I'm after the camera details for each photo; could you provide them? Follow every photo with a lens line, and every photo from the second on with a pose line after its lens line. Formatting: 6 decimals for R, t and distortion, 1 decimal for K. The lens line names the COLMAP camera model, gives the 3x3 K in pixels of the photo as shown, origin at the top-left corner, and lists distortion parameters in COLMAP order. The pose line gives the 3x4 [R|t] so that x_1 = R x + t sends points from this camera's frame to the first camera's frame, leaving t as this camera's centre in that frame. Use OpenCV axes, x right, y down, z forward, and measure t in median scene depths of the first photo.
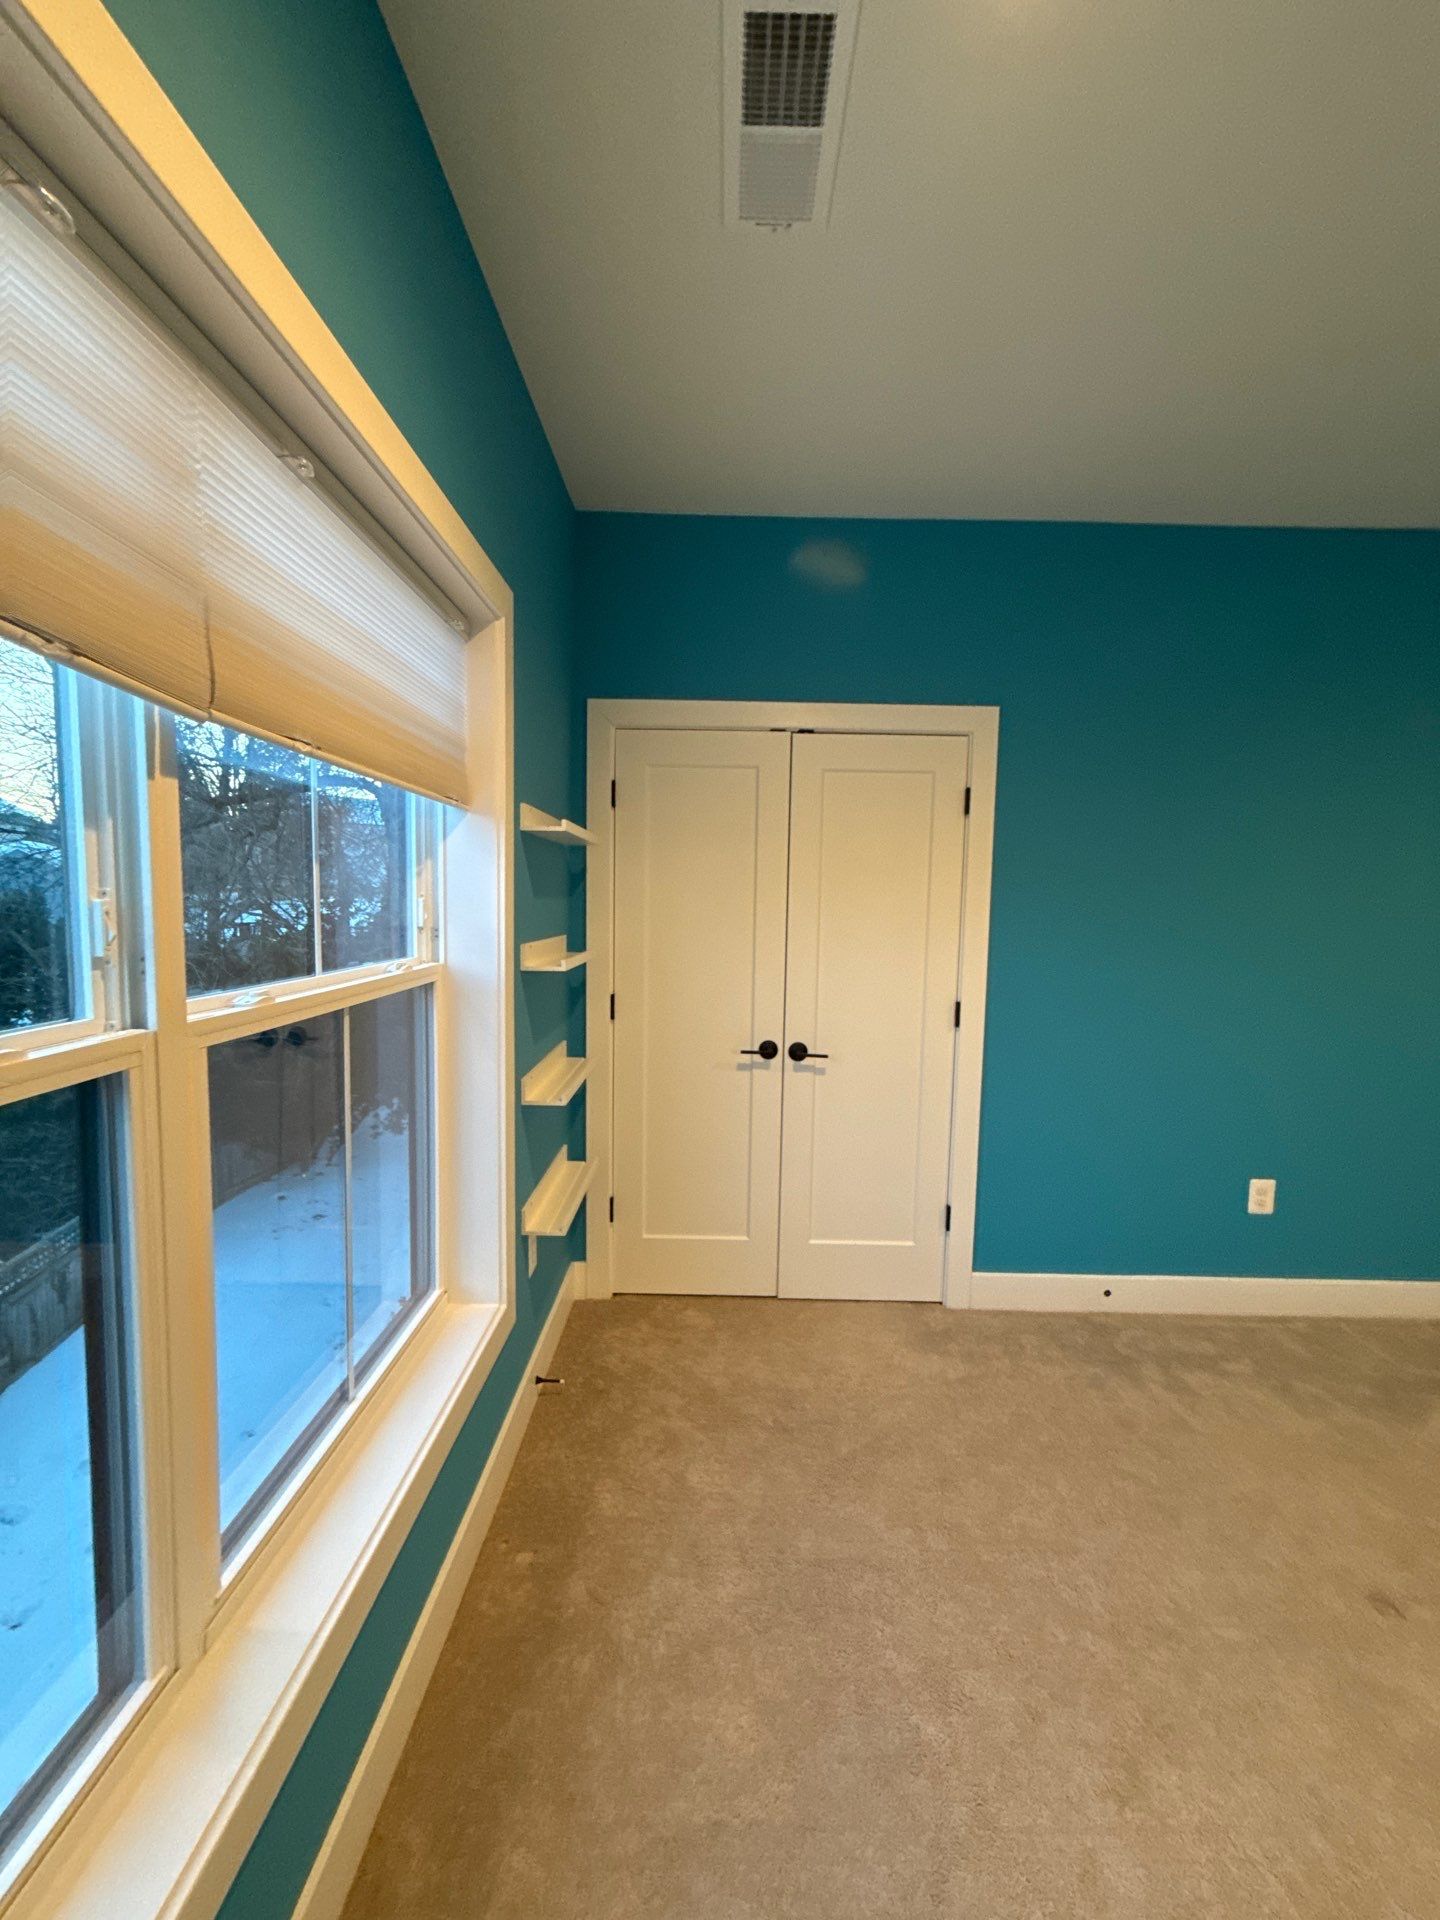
lens RADIAL K [[763.2, 0, 720.0], [0, 763.2, 960.0], [0, 0, 1]] dist [0.000039, 0.000309]
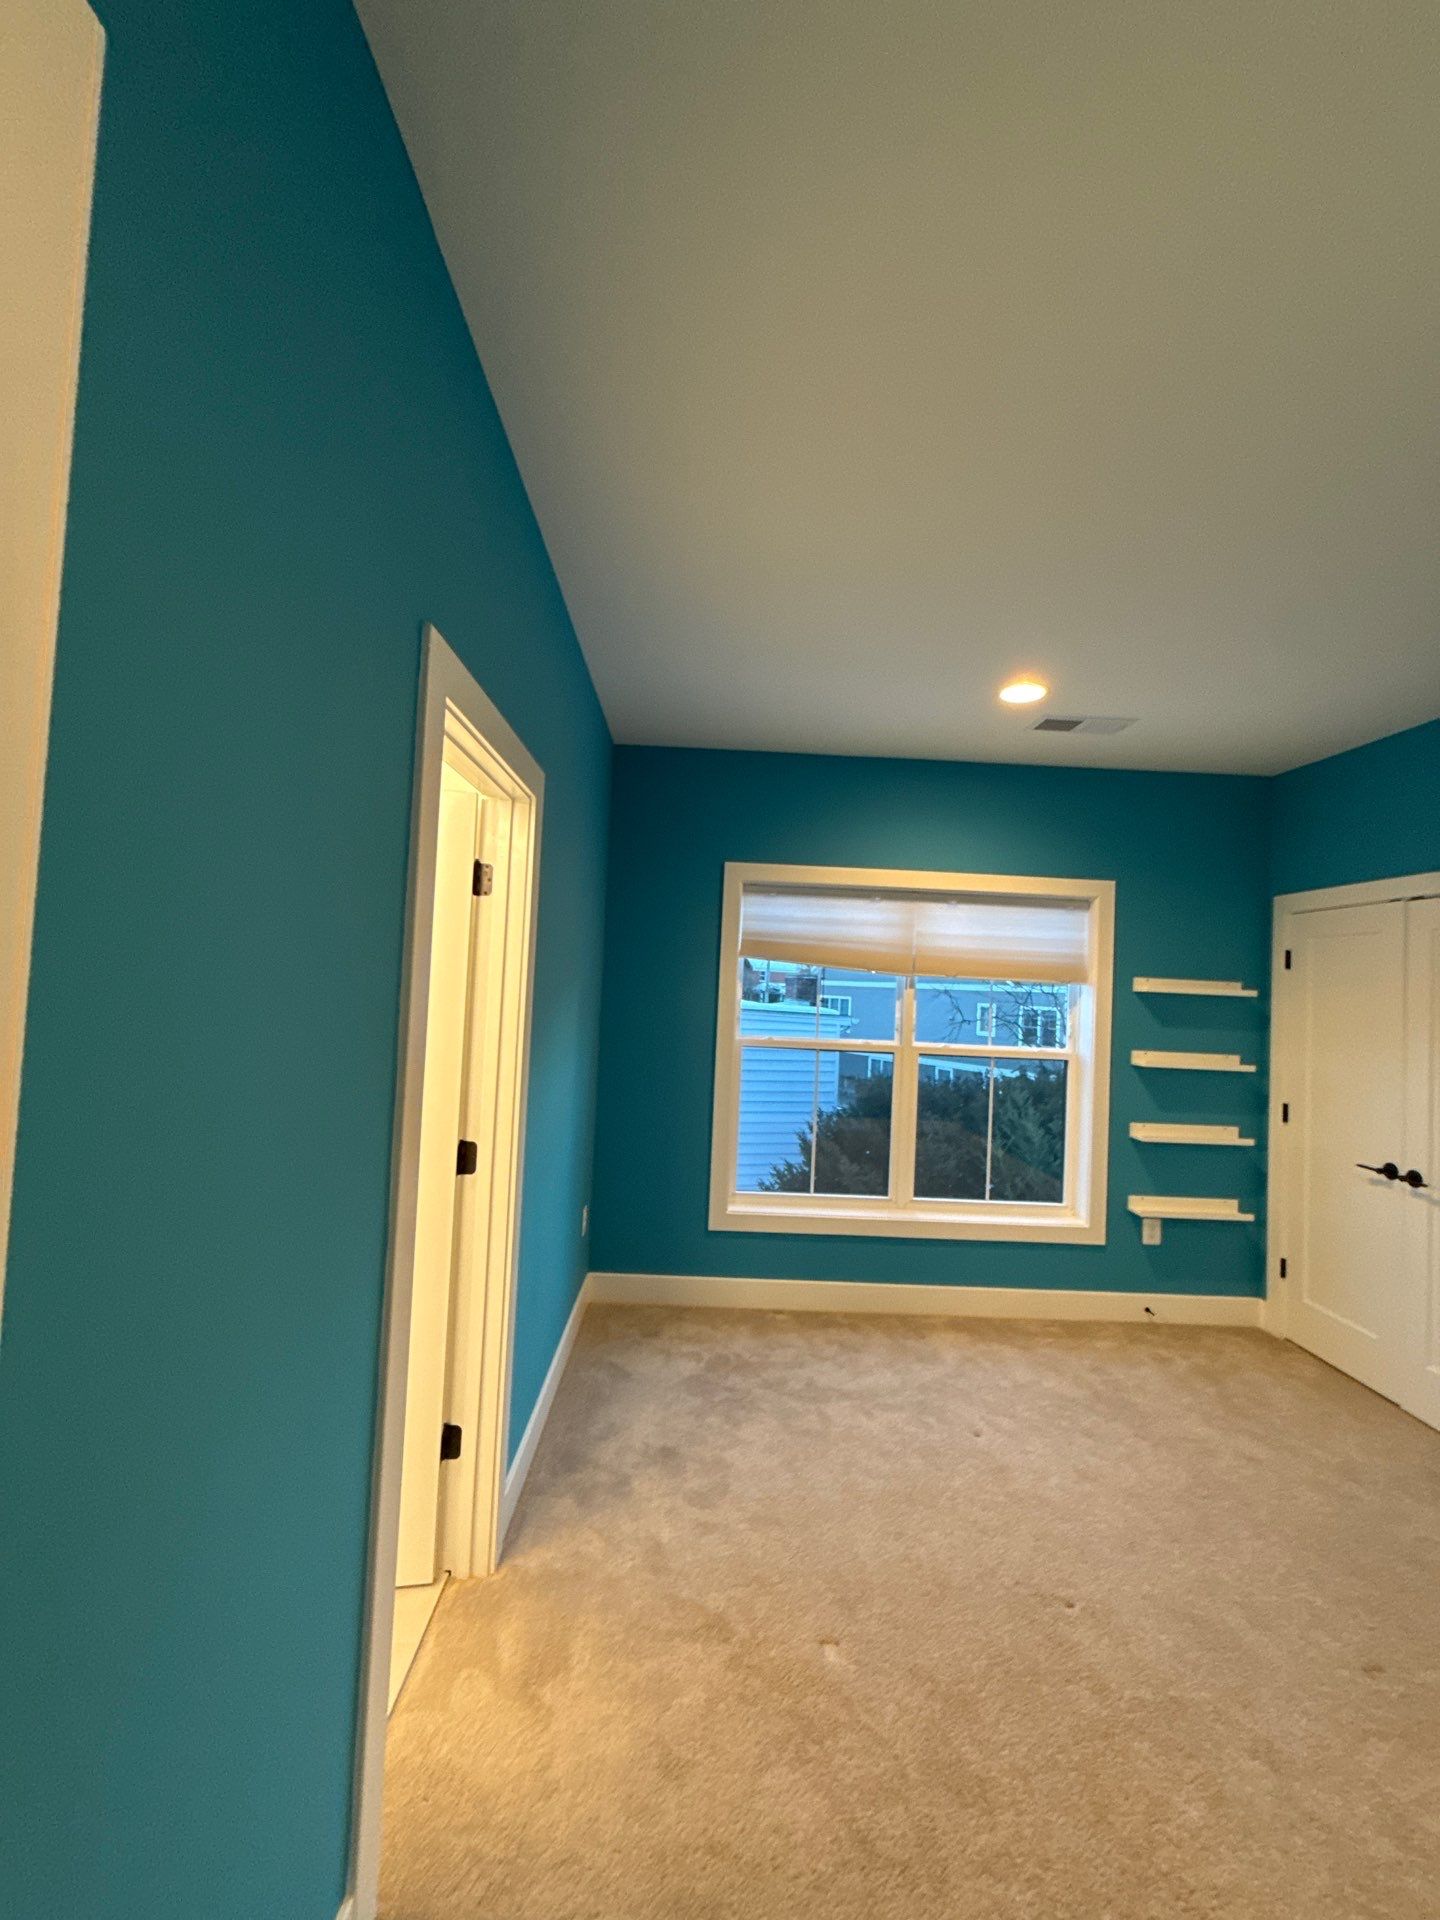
lens RADIAL K [[763.2, 0, 720.0], [0, 763.2, 960.0], [0, 0, 1]] dist [0.000039, 0.000309]
pose [[0.024932, -0.056345, -0.998100, 1.344772], [-0.126786, 0.990170, -0.059064, -0.002168], [0.991617, 0.128018, 0.017543, -0.071964]]
